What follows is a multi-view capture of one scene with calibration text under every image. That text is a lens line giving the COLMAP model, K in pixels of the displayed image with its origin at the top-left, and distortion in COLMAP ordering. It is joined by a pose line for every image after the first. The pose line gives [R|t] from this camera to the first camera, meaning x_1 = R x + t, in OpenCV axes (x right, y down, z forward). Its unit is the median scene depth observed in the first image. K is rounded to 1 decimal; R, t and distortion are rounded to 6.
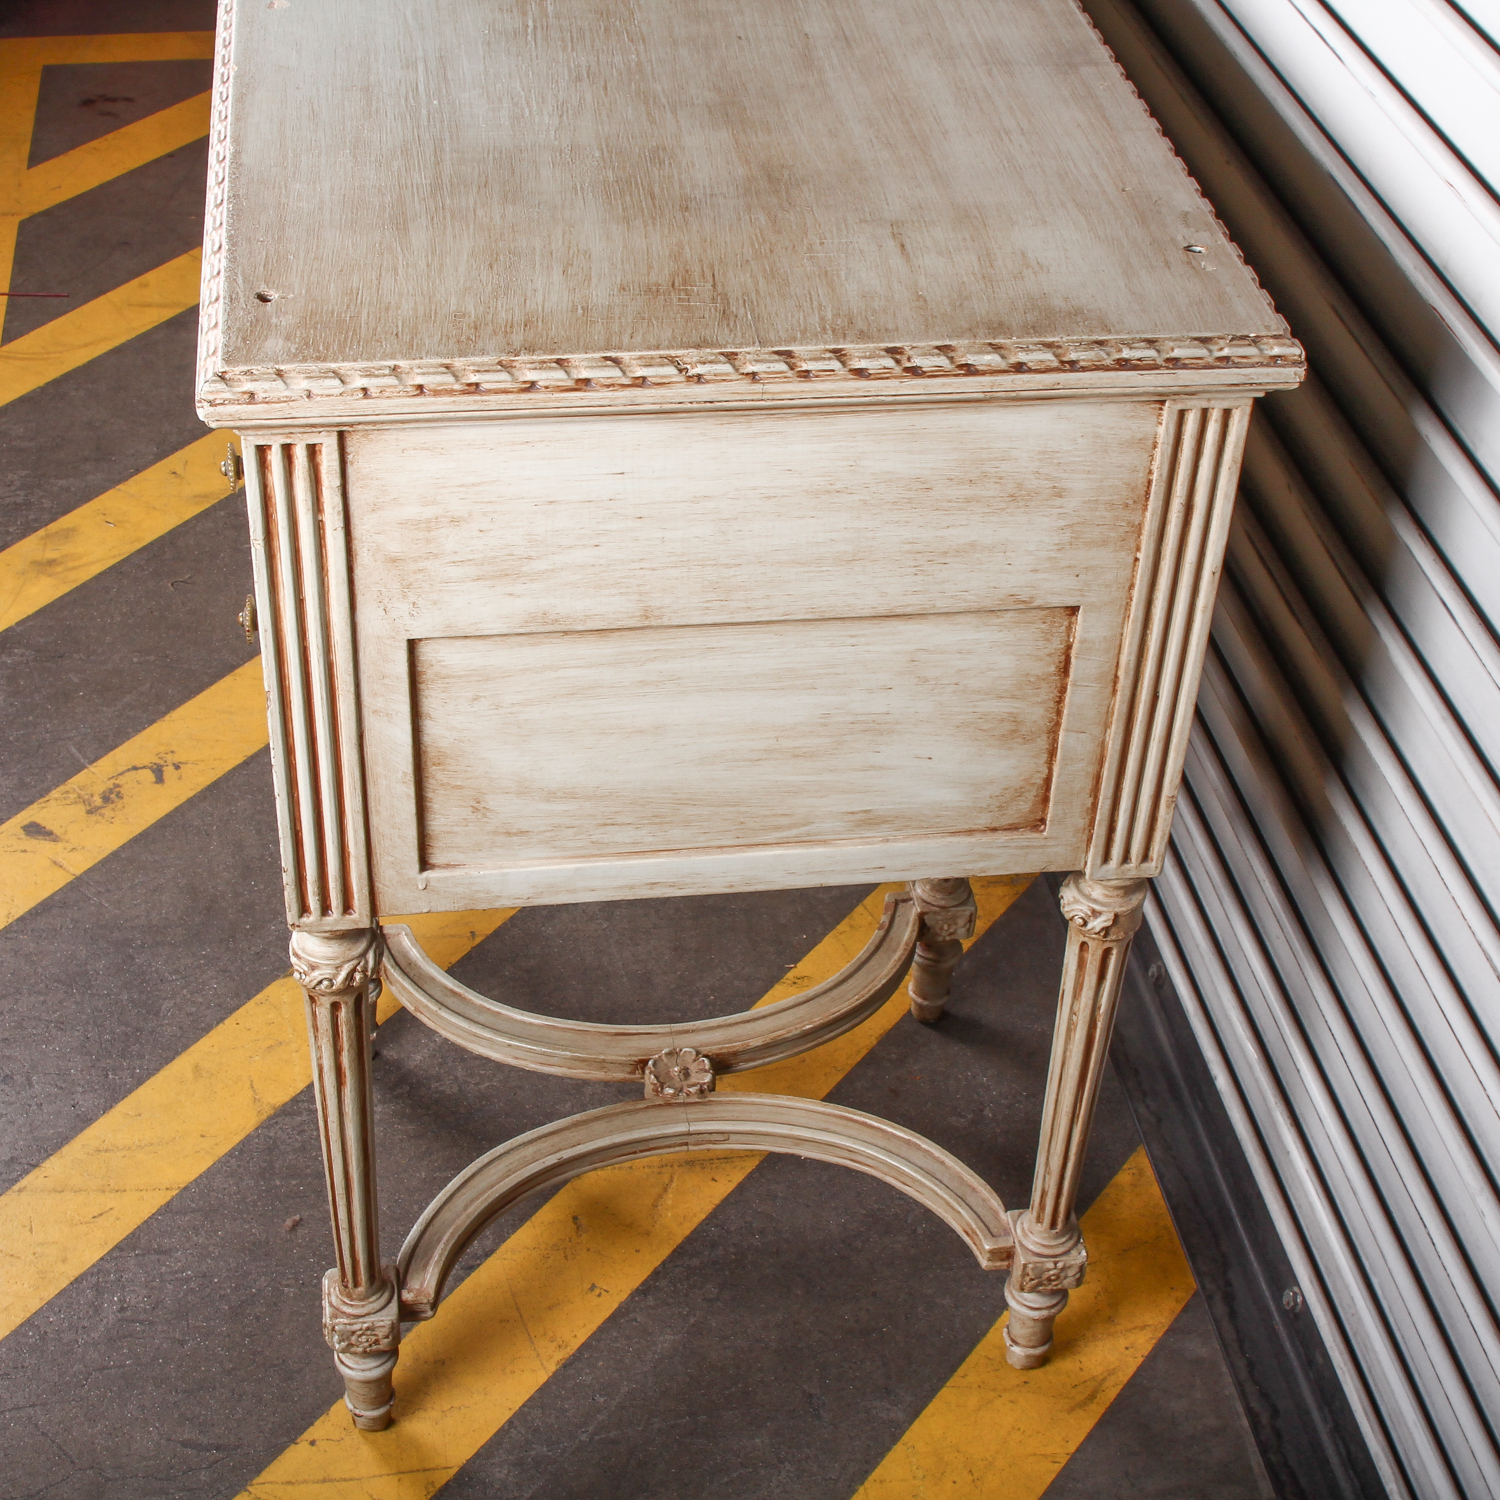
lens RADIAL K [[2540.1, 0, 755.9], [0, 2540.1, 752.4], [0, 0, 1]] dist [-0.078727, 0.000000]
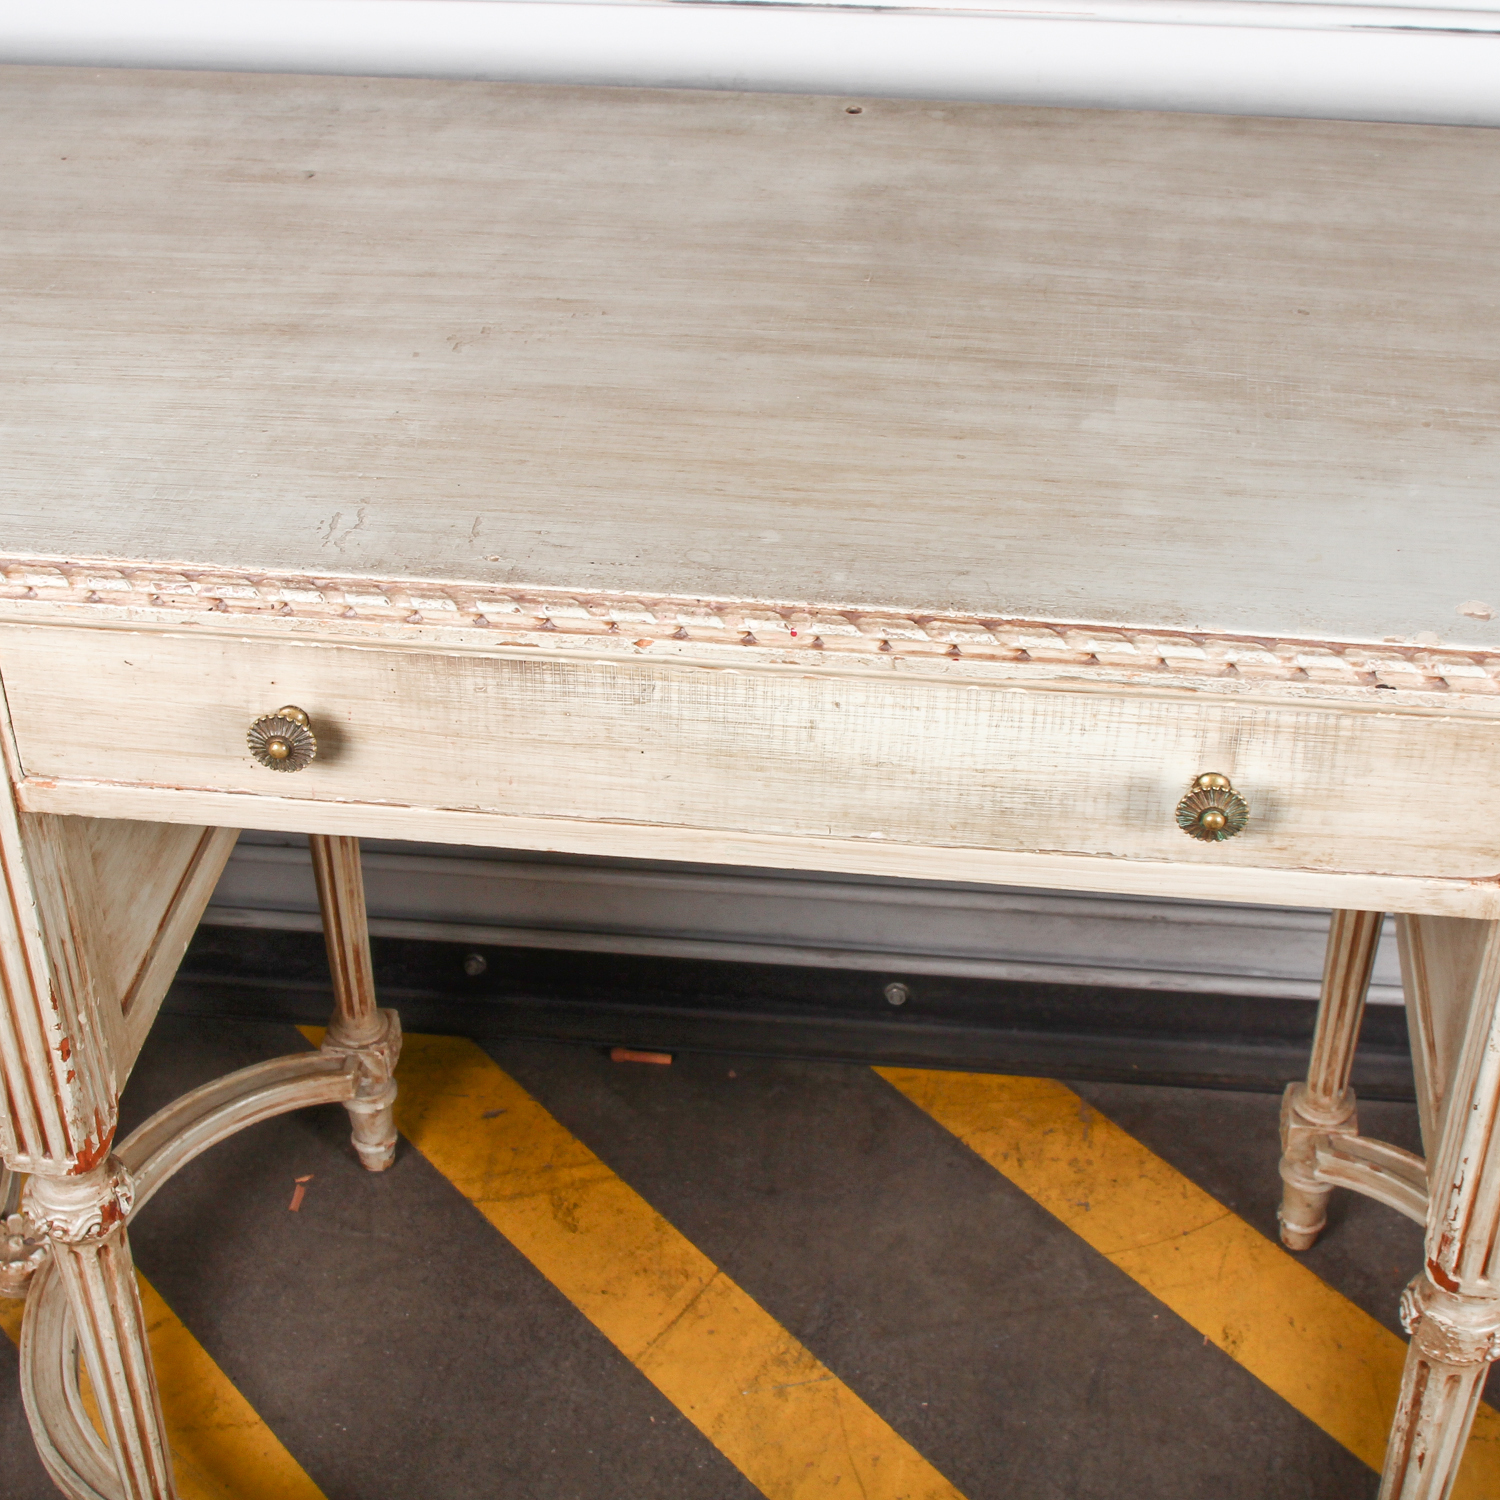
lens RADIAL K [[2540.1, 0, 789.6], [0, 2540.1, 744.9], [0, 0, 1]] dist [-0.078727, 0.000000]
pose [[0.250212, -0.600763, 0.759261, -0.816071], [0.600398, 0.711492, 0.365106, -0.674225], [-0.759550, 0.364505, 0.538720, 0.884593]]
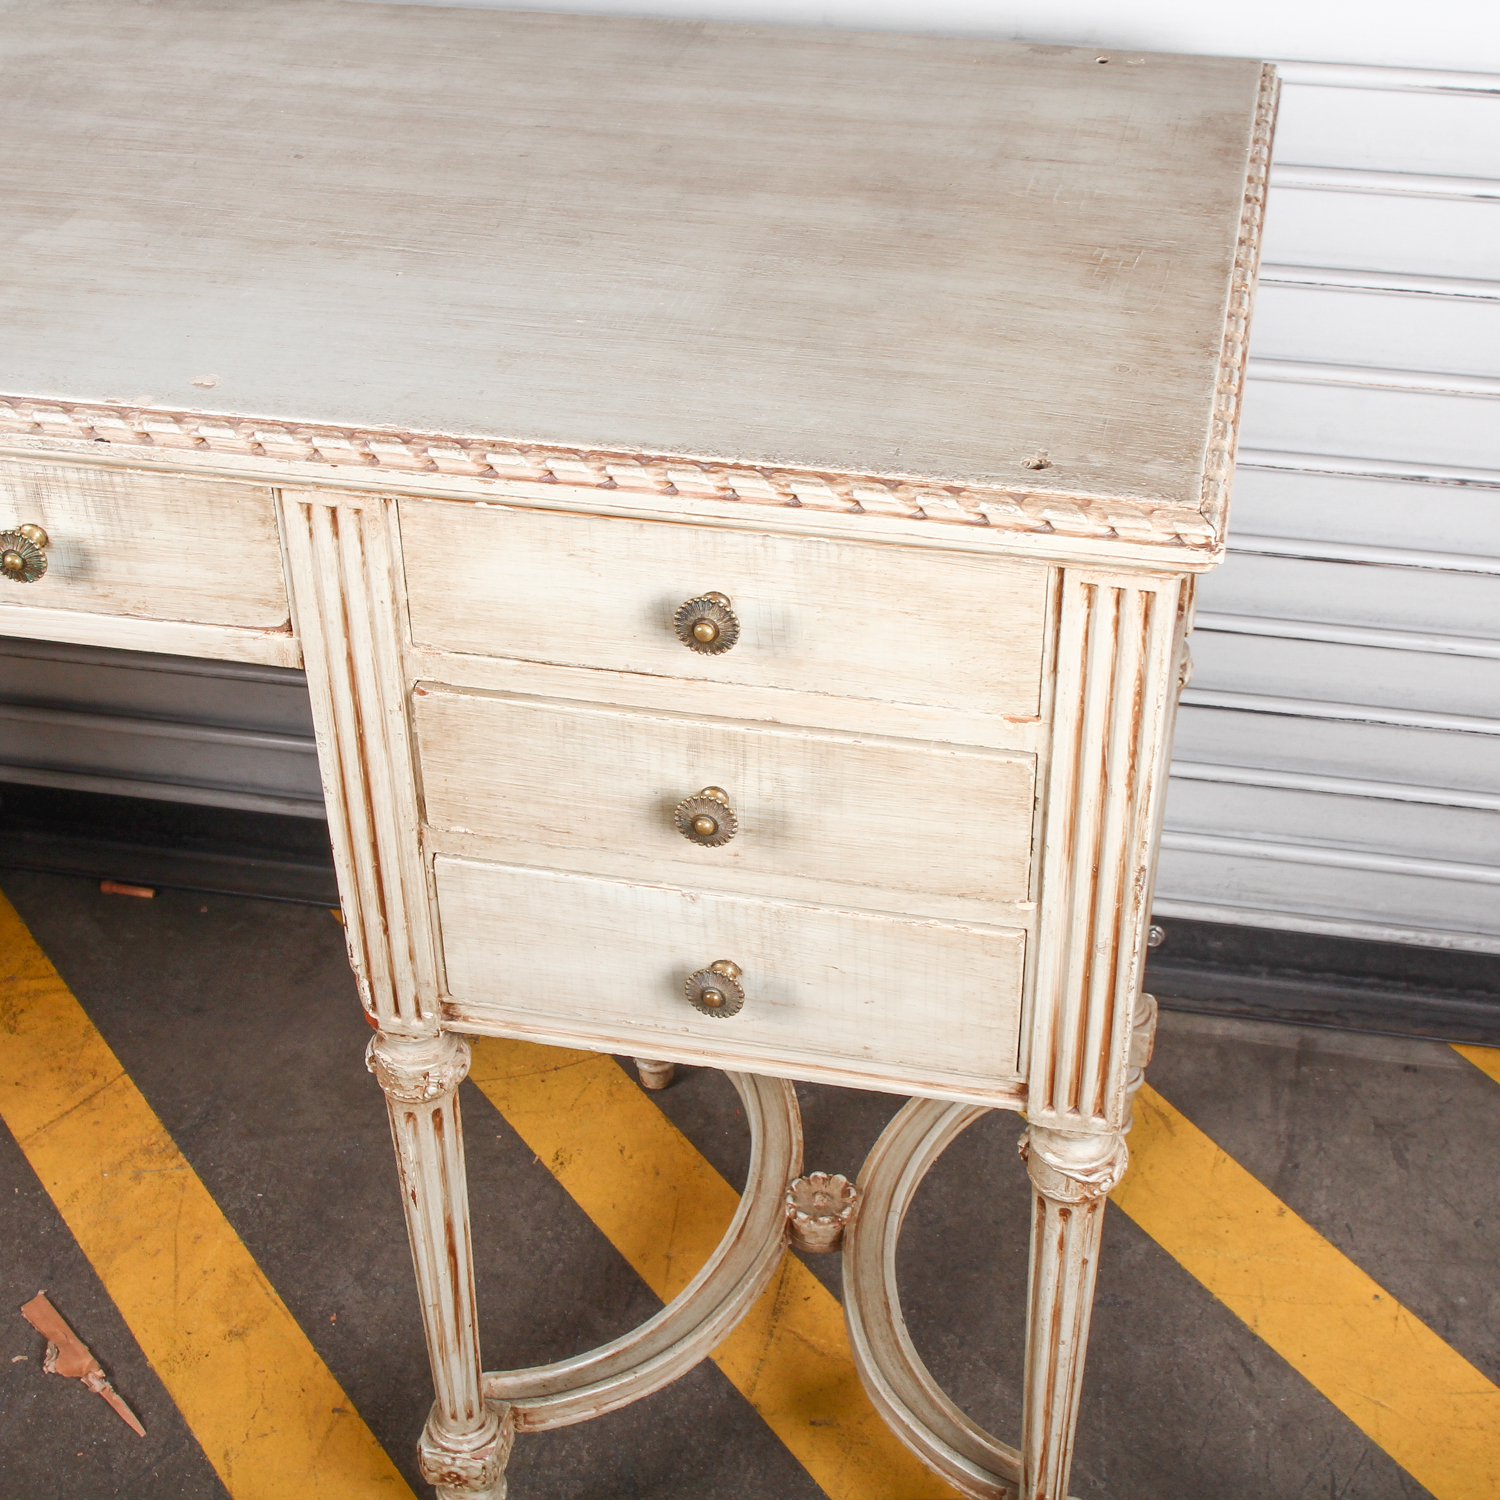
lens RADIAL K [[2540.1, 0, 778.9], [0, 2540.1, 739.8], [0, 0, 1]] dist [-0.078727, 0.000000]
pose [[0.345230, -0.580693, 0.737300, -0.814888], [0.597784, 0.741682, 0.304241, -0.380018], [-0.723512, 0.335713, 0.603180, 0.517960]]
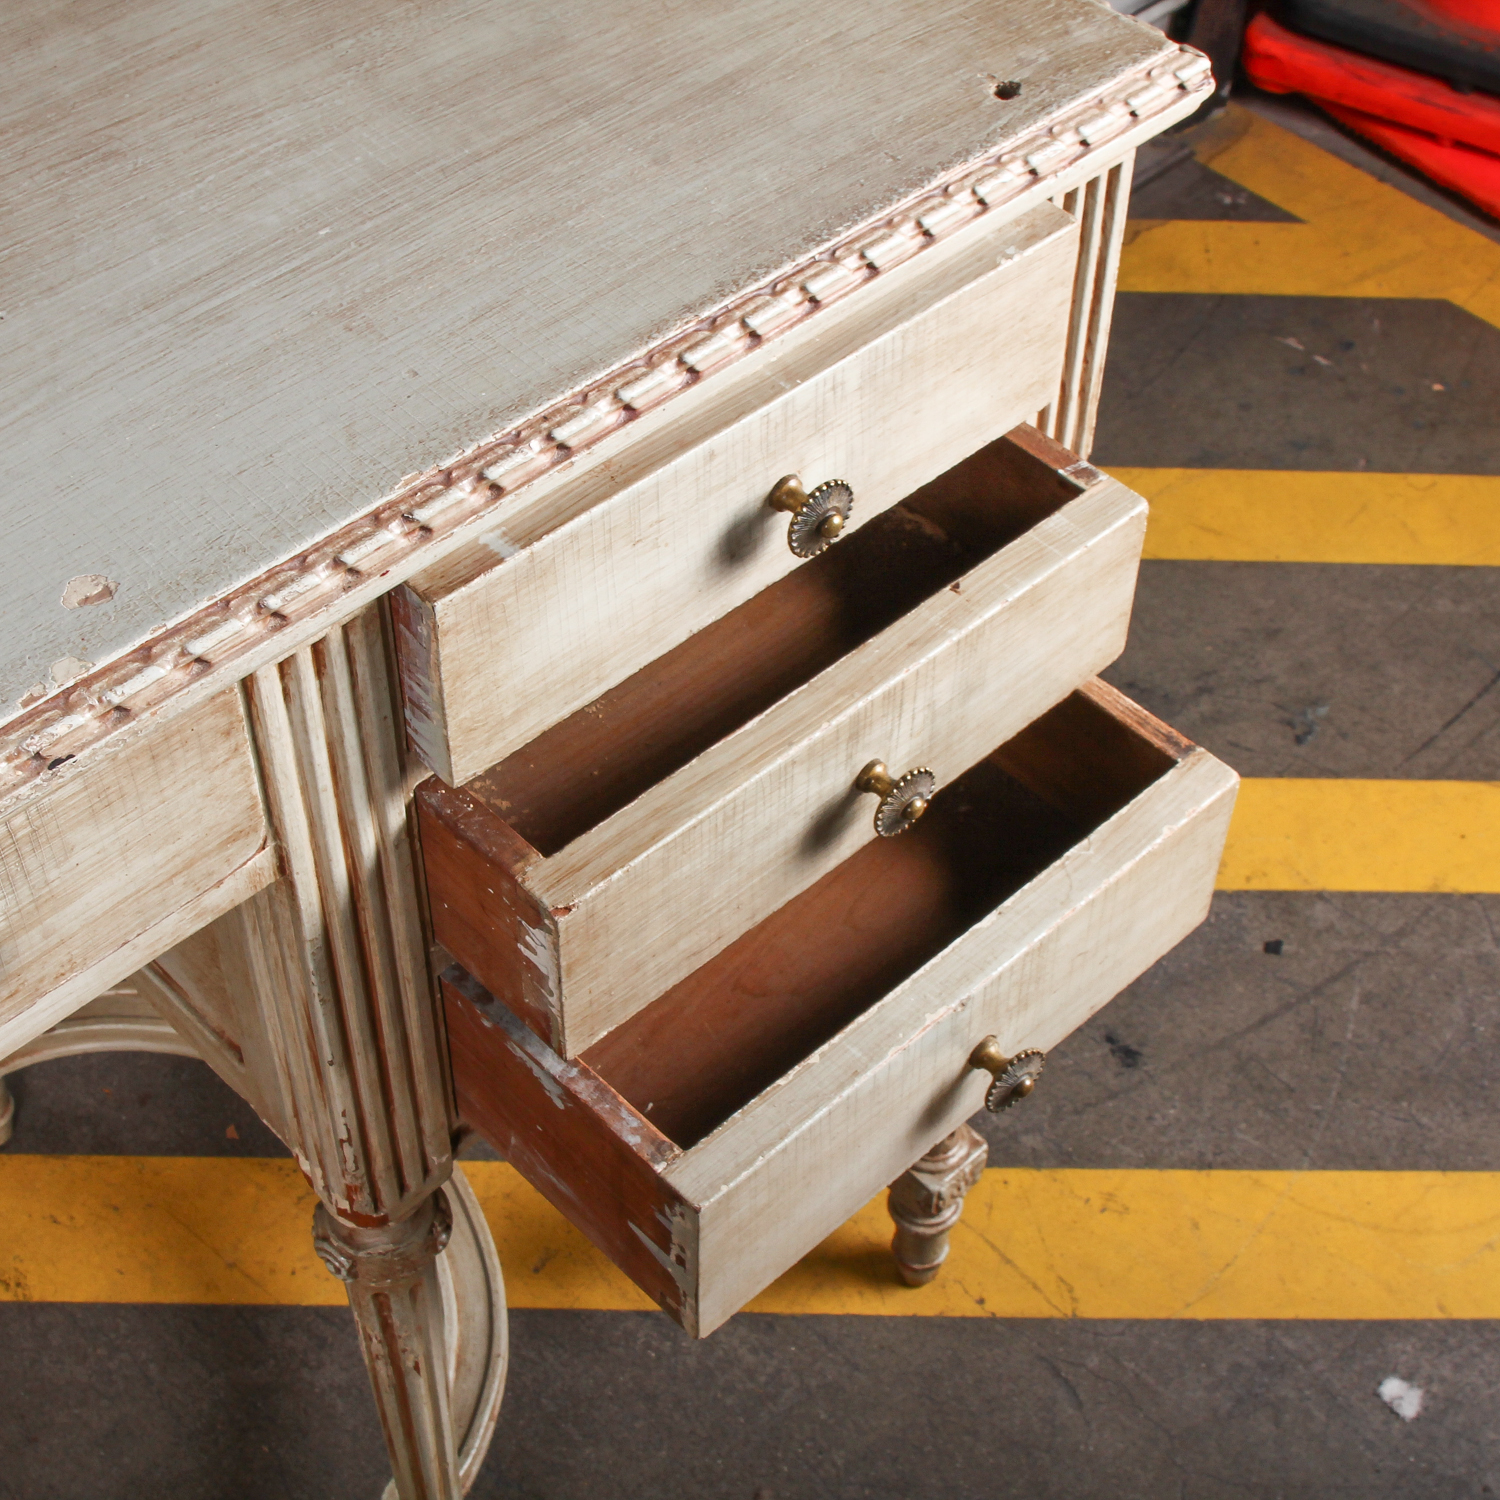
lens RADIAL K [[2540.1, 0, 766.5], [0, 2540.1, 747.7], [0, 0, 1]] dist [-0.078727, 0.000000]
pose [[-0.579722, -0.636168, 0.509129, -0.567236], [0.468553, 0.250921, 0.847051, -0.686107], [-0.666618, 0.729609, 0.152614, 0.959964]]
